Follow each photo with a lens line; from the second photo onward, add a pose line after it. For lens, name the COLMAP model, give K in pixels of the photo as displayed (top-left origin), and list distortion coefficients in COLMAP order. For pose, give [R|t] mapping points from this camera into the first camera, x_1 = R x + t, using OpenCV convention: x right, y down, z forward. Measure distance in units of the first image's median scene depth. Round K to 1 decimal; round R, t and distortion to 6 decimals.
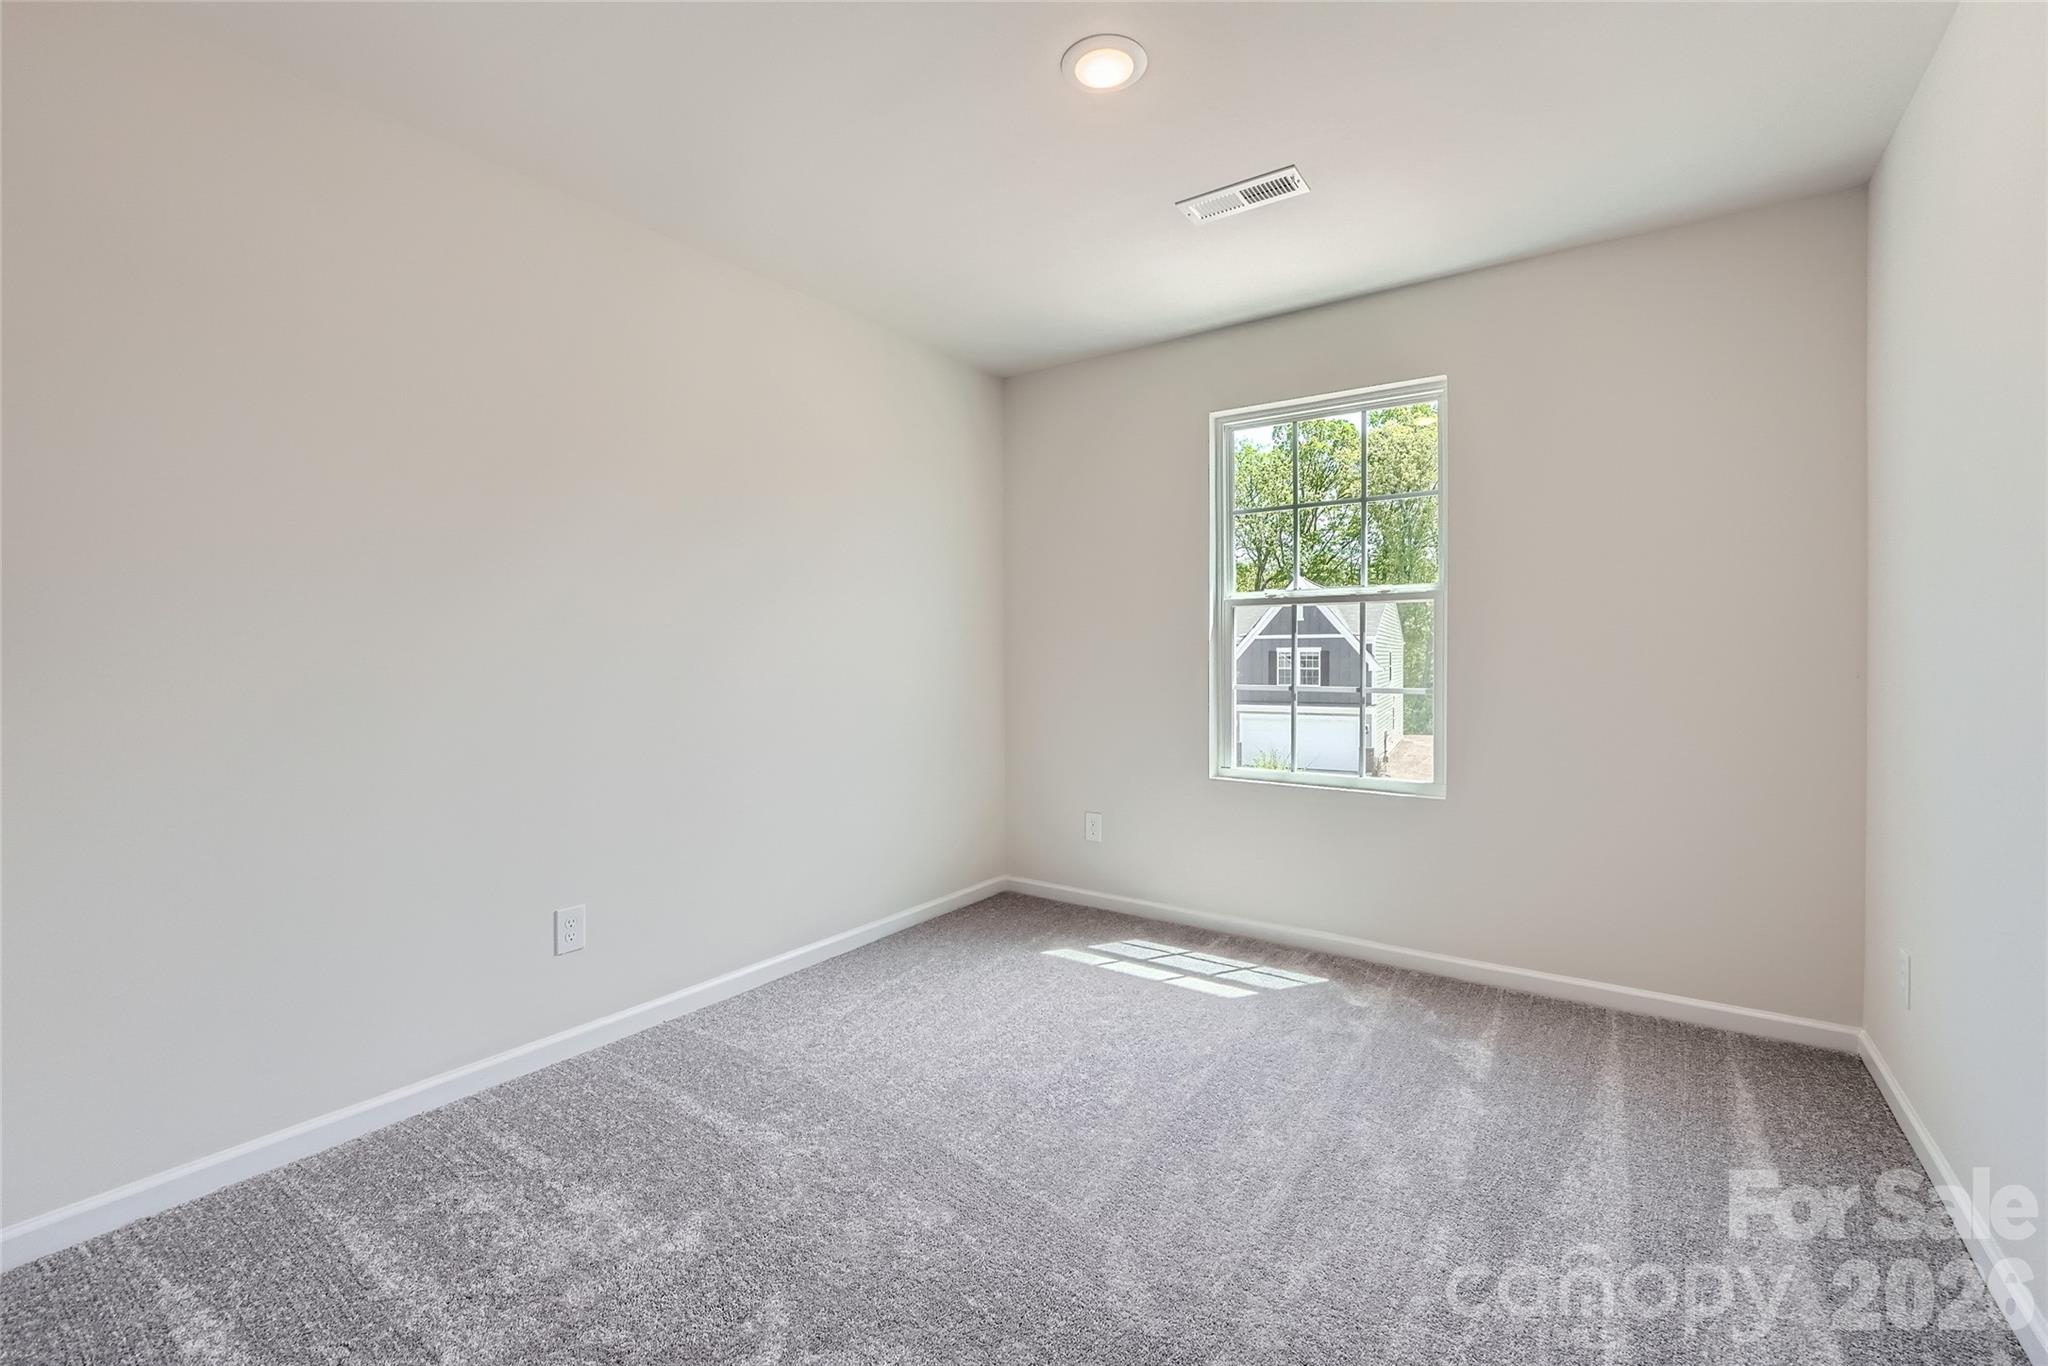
lens RADIAL K [[907.8, 0, 1035.7], [0, 907.8, 647.0], [0, 0, 1]] dist [-0.001672, -0.000112]
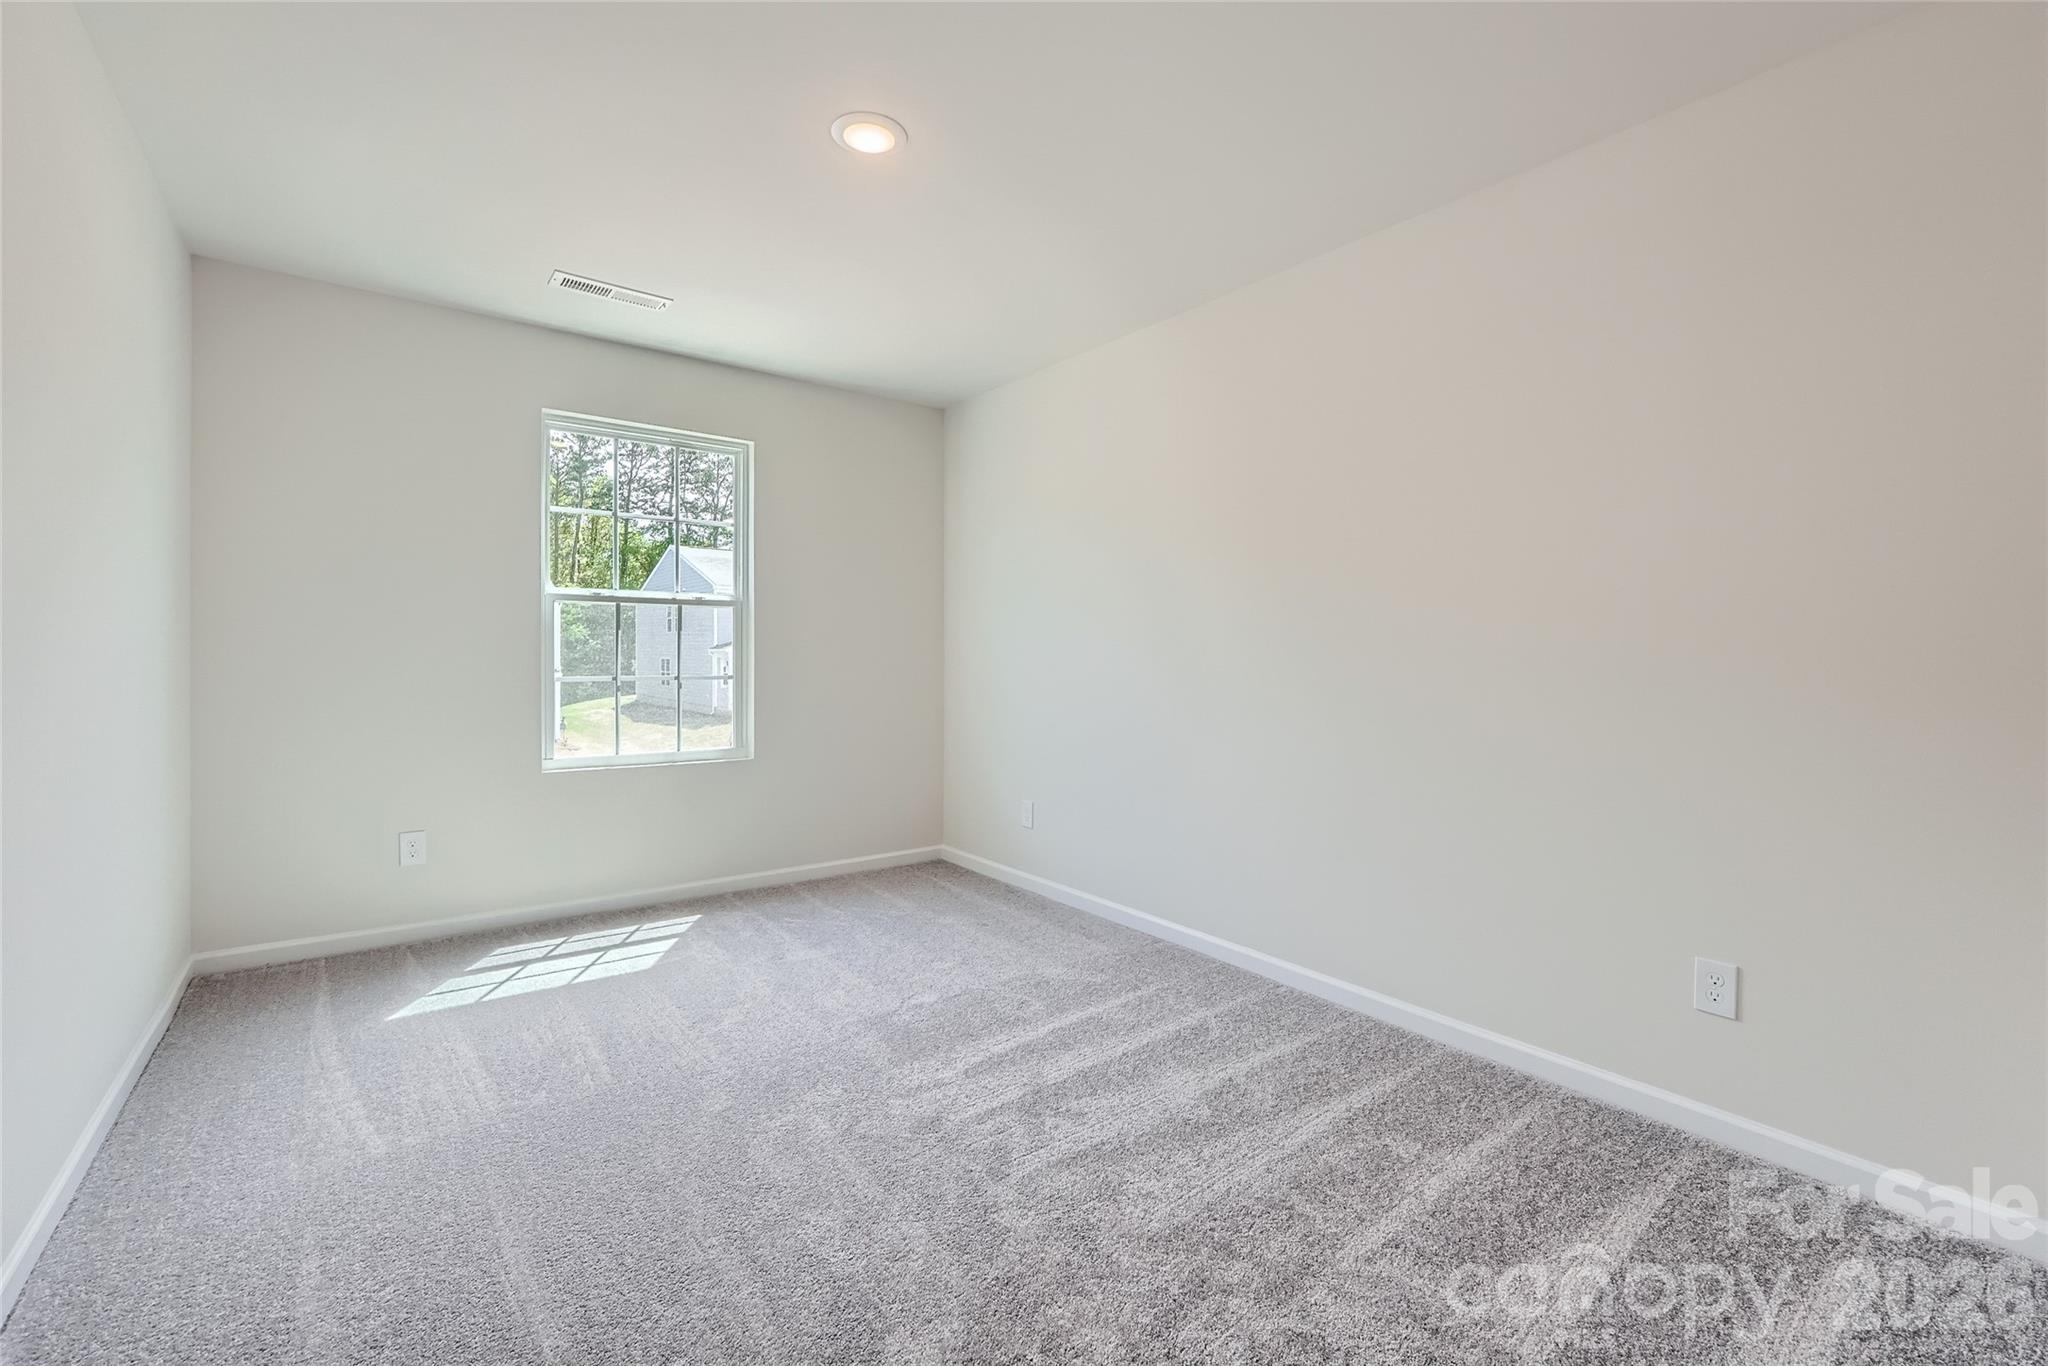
lens RADIAL K [[907.8, 0, 1035.7], [0, 907.8, 647.0], [0, 0, 1]] dist [-0.001672, -0.000112]
pose [[0.324941, -0.013286, 0.945641, -0.620567], [-0.006069, 0.999851, 0.016133, -0.015042], [-0.945715, -0.010981, 0.324812, 0.163473]]
